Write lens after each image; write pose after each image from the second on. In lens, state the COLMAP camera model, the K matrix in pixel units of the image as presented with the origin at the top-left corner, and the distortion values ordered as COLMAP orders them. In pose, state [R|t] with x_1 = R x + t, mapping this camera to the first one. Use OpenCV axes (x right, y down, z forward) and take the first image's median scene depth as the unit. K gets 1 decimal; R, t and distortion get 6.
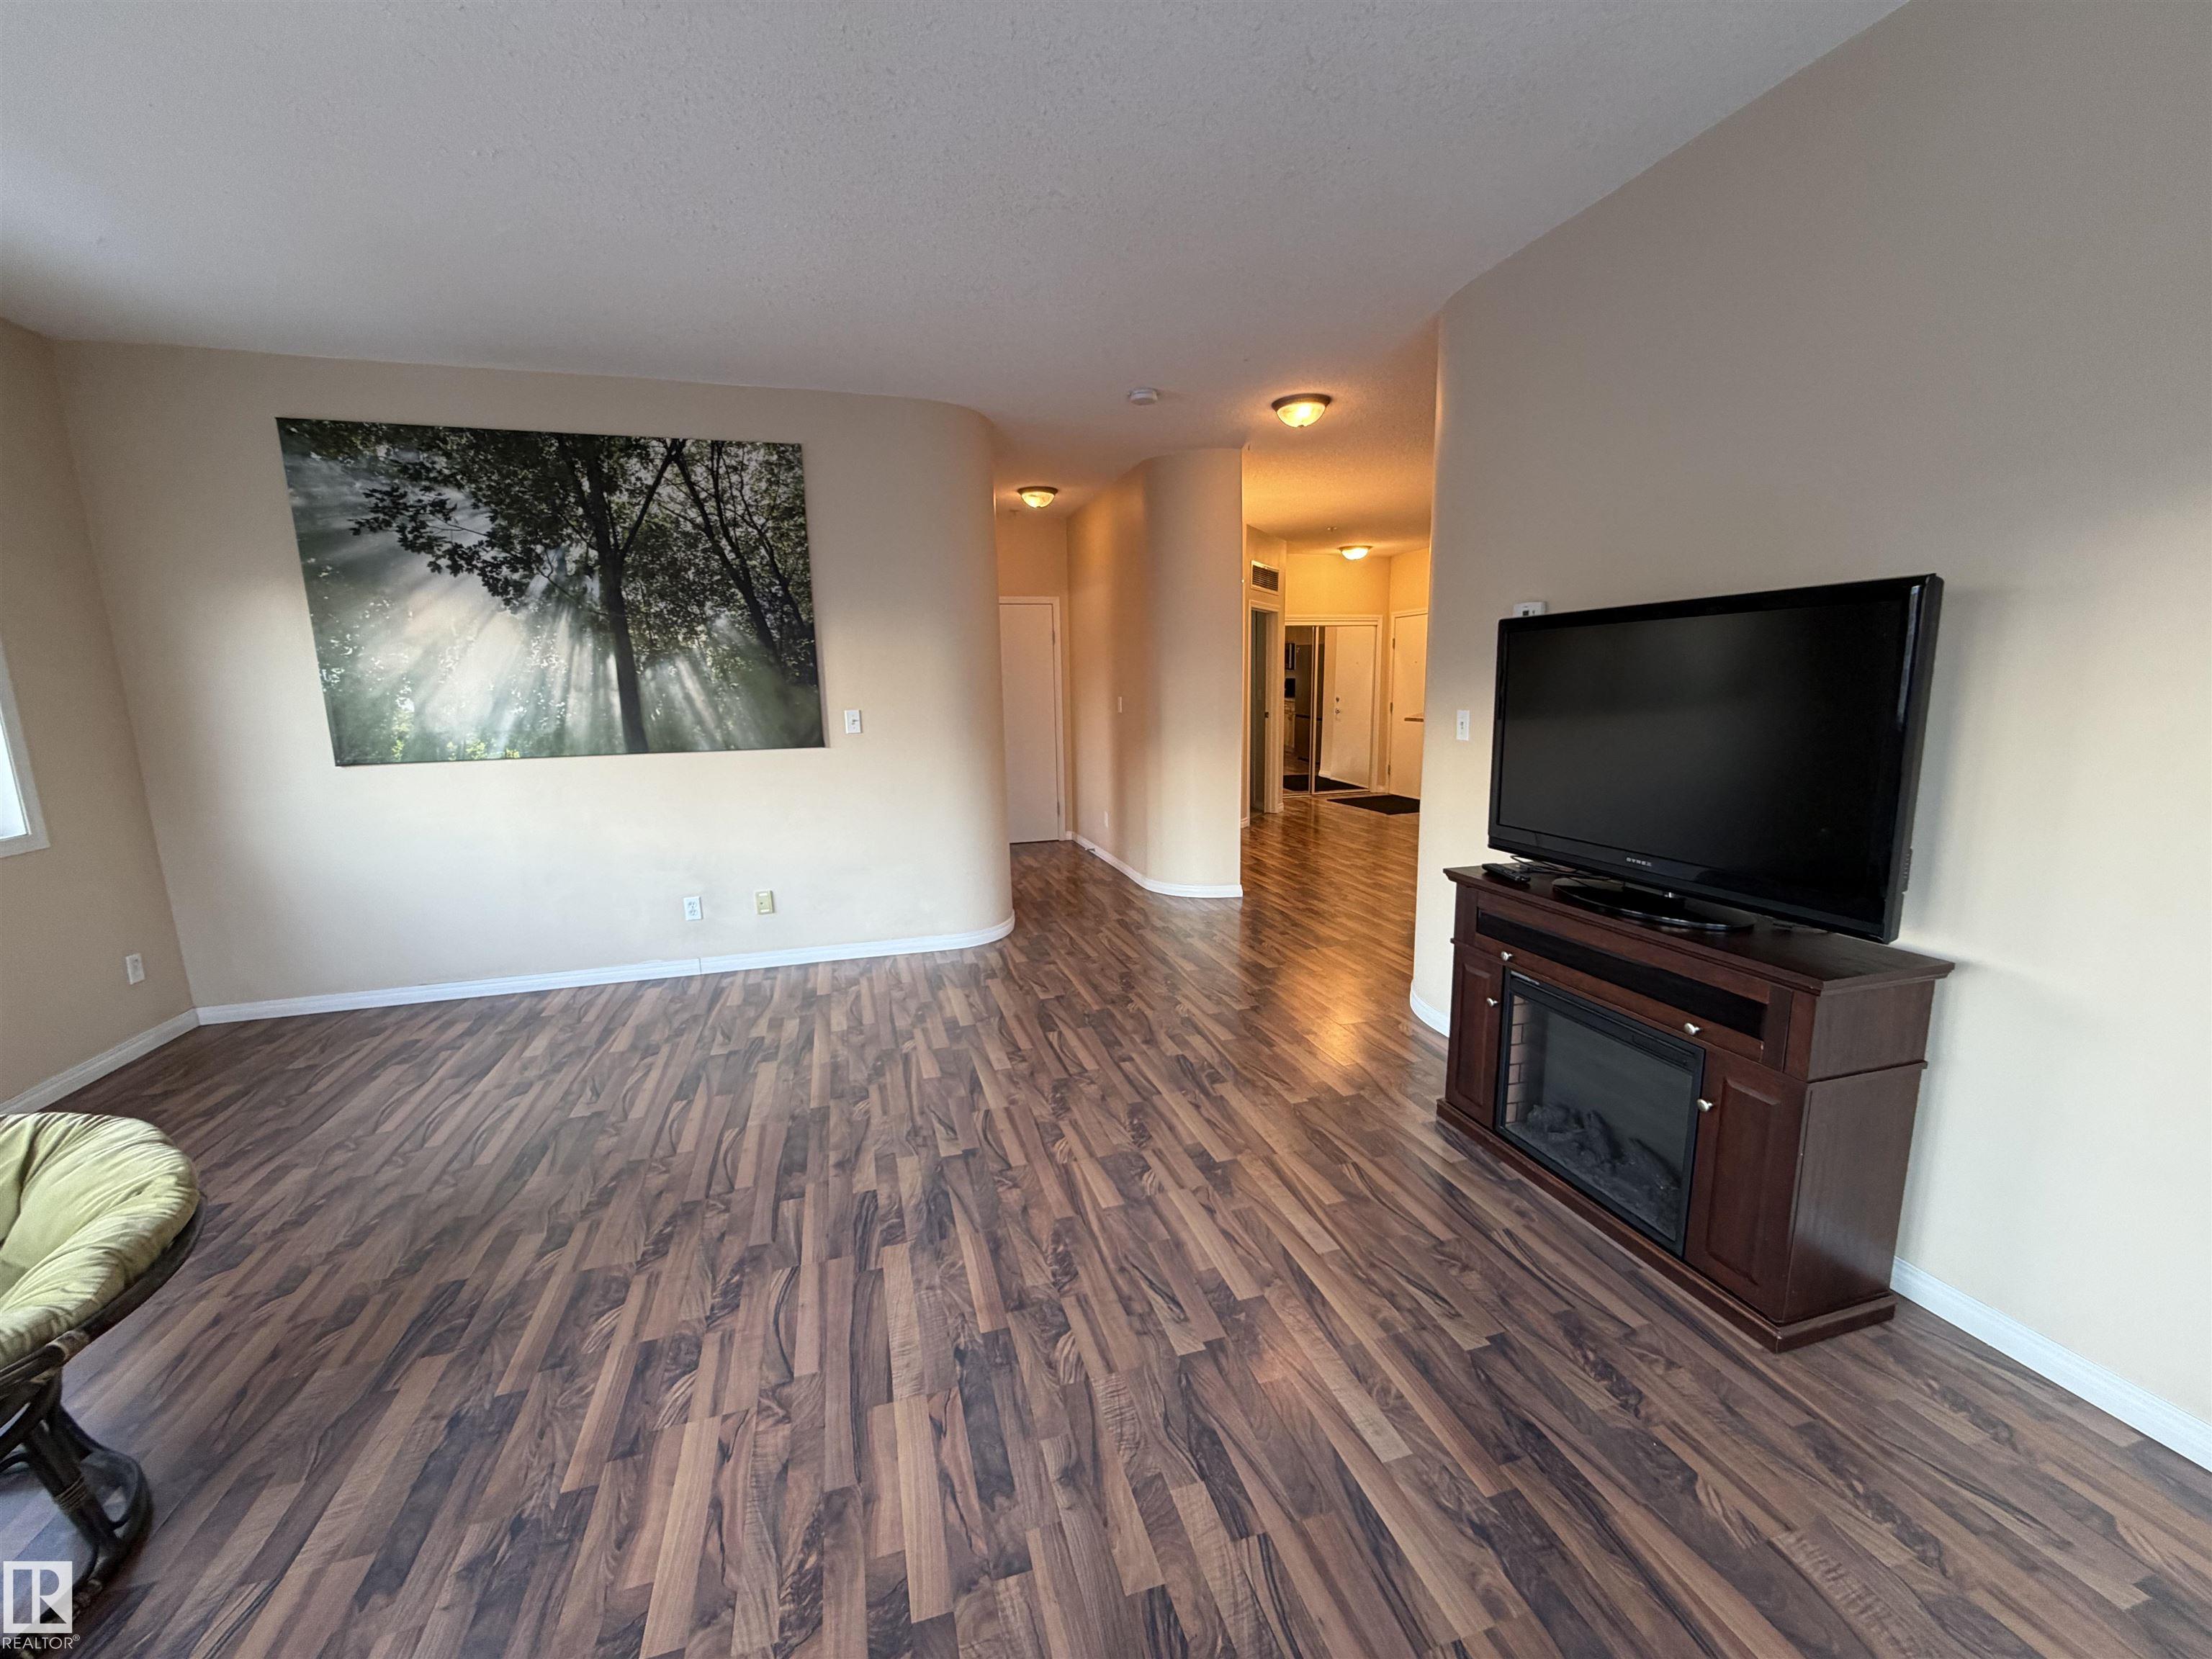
lens RADIAL K [[877.3, 0, 1098.8], [0, 877.3, 830.3], [0, 0, 1]] dist [0.000326, 0.000015]
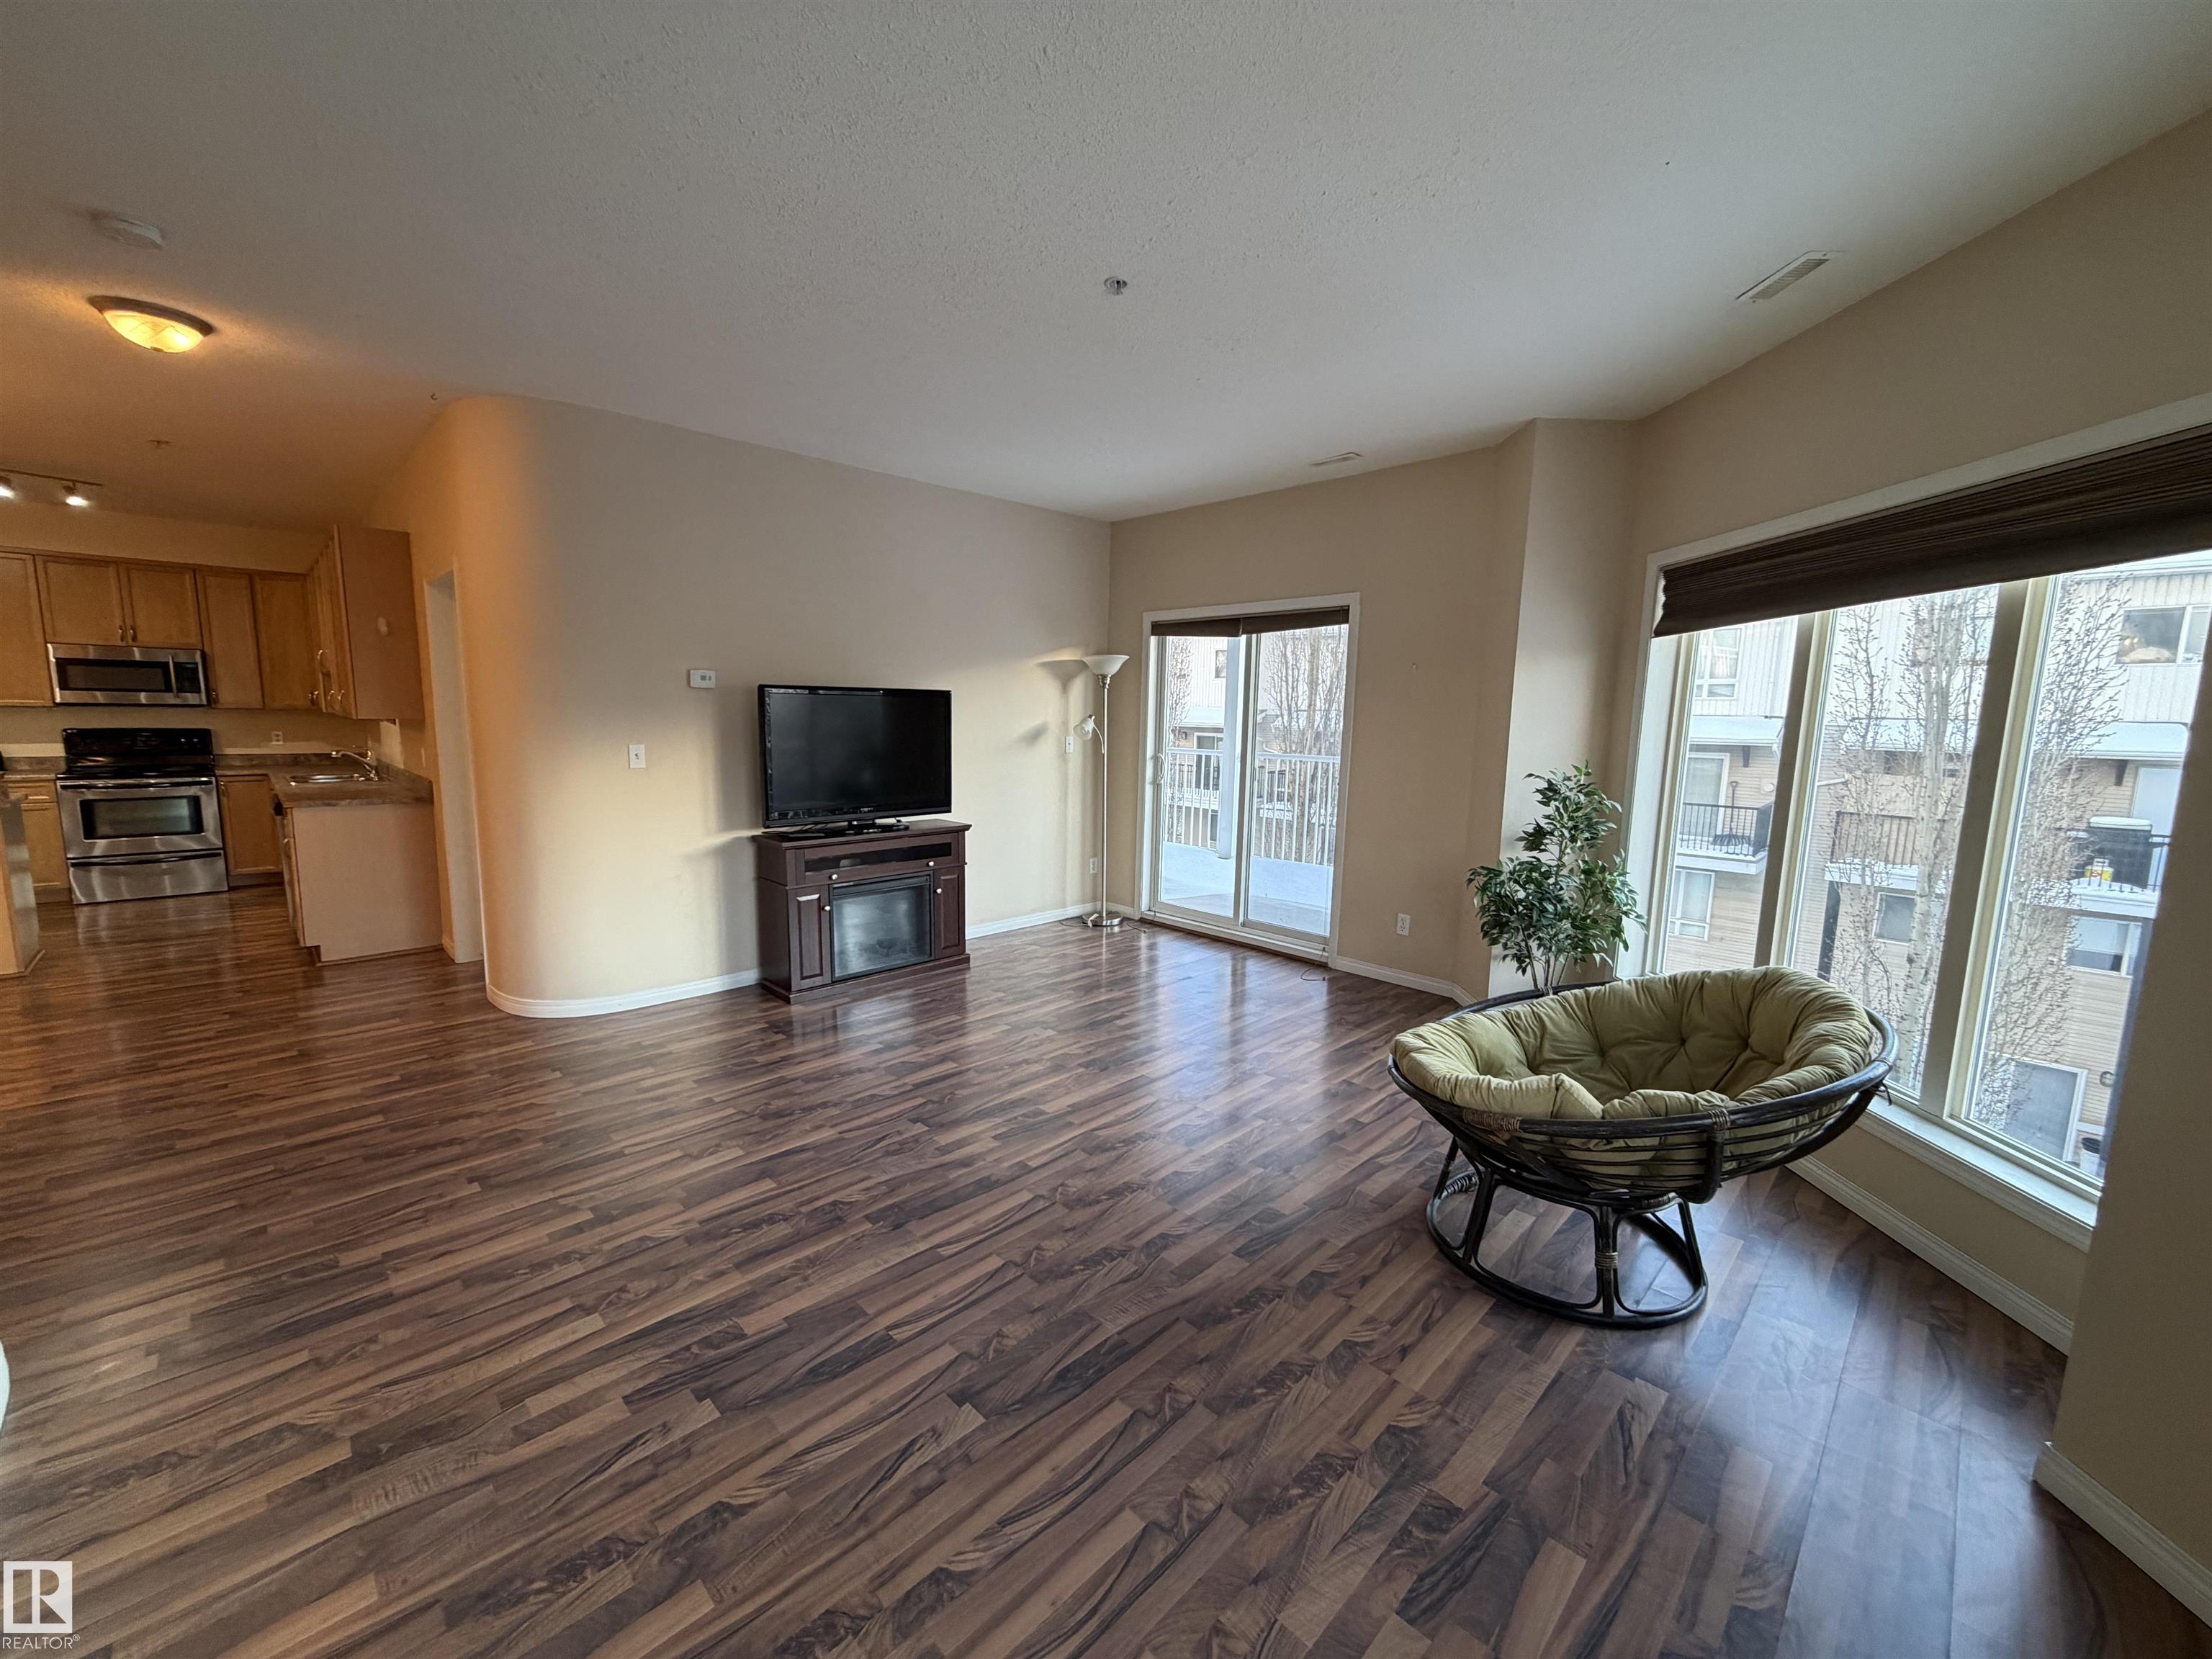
lens RADIAL K [[877.3, 0, 1096.5], [0, 877.3, 827.8], [0, 0, 1]] dist [0.000326, 0.000015]
pose [[-0.469829, -0.104044, 0.876605, -1.546900], [0.140745, 0.971498, 0.190741, -0.253056], [-0.871465, 0.212993, -0.441794, 1.513653]]
